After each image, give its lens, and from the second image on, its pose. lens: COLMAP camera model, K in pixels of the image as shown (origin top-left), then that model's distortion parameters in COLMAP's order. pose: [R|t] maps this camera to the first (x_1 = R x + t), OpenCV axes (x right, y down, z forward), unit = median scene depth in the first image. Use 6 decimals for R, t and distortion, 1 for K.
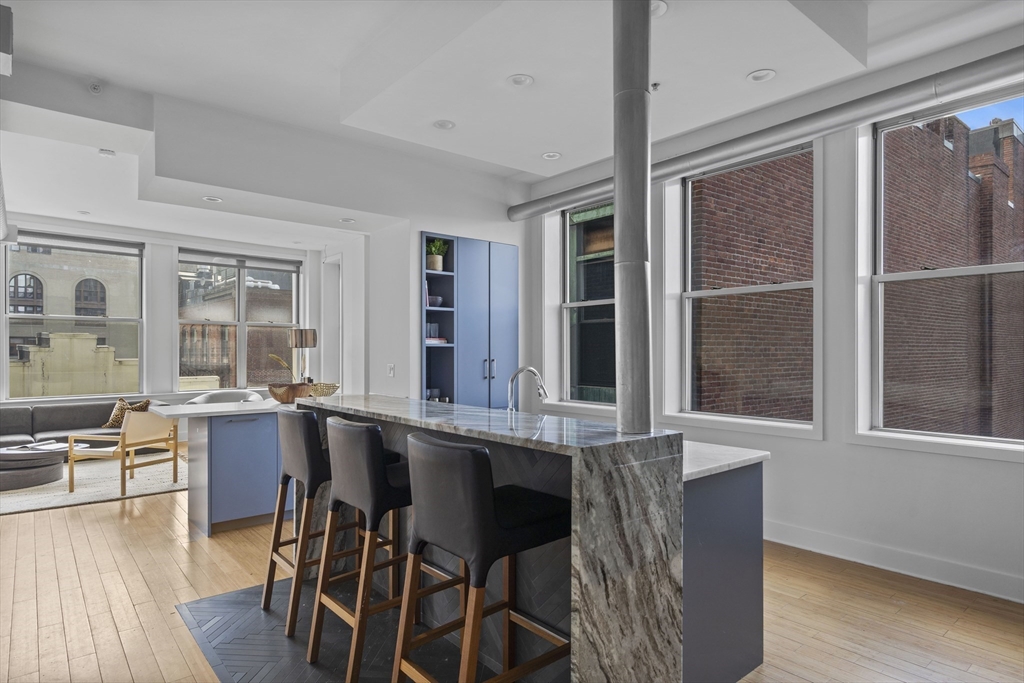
lens RADIAL K [[576.0, 0, 515.4], [0, 576.0, 351.8], [0, 0, 1]] dist [0.004782, 0.000118]
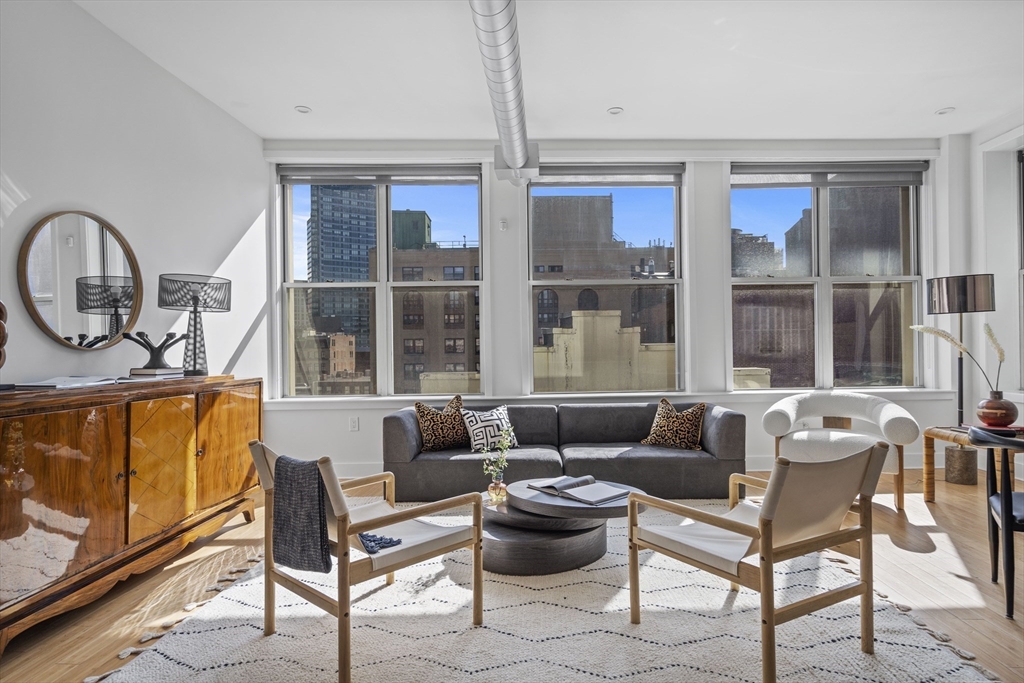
lens RADIAL K [[549.1, 0, 506.9], [0, 549.1, 347.2], [0, 0, 1]] dist [0.001627, 0.000312]
pose [[0.711784, -0.013481, -0.702269, -0.407199], [0.013989, 0.999890, -0.005016, 0.025571], [0.702259, -0.006254, 0.711894, 0.477902]]
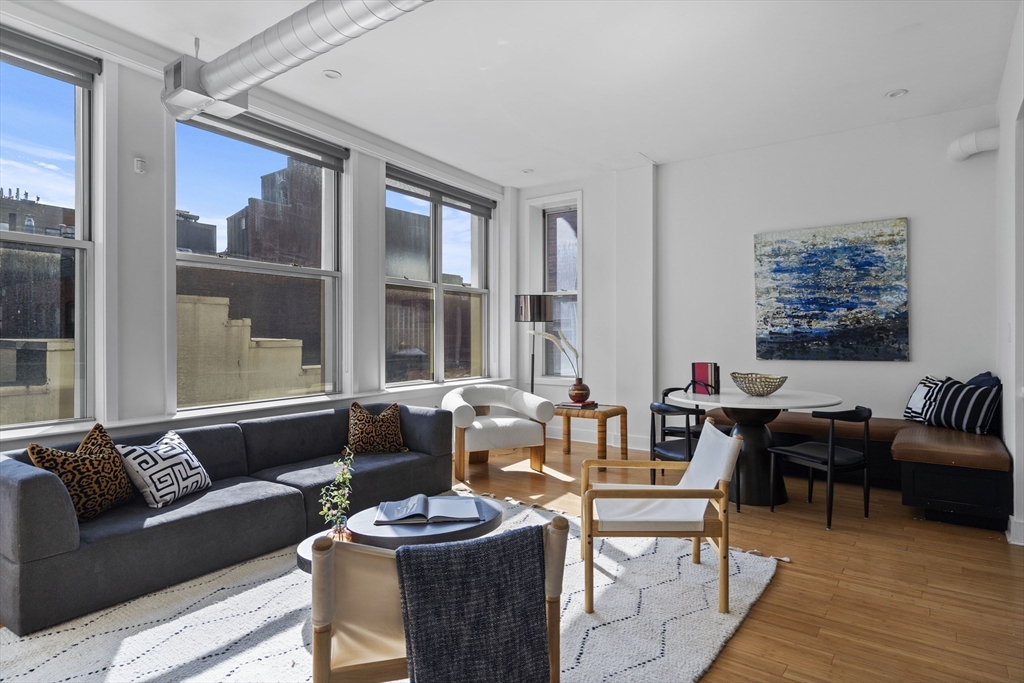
lens RADIAL K [[574.4, 0, 524.6], [0, 574.4, 335.4], [0, 0, 1]] dist [0.001169, 0.000213]
pose [[0.975049, 0.001115, 0.221986, -0.693886], [-0.001021, 0.999999, -0.000539, 0.012675], [-0.221986, 0.000299, 0.975050, 0.417020]]
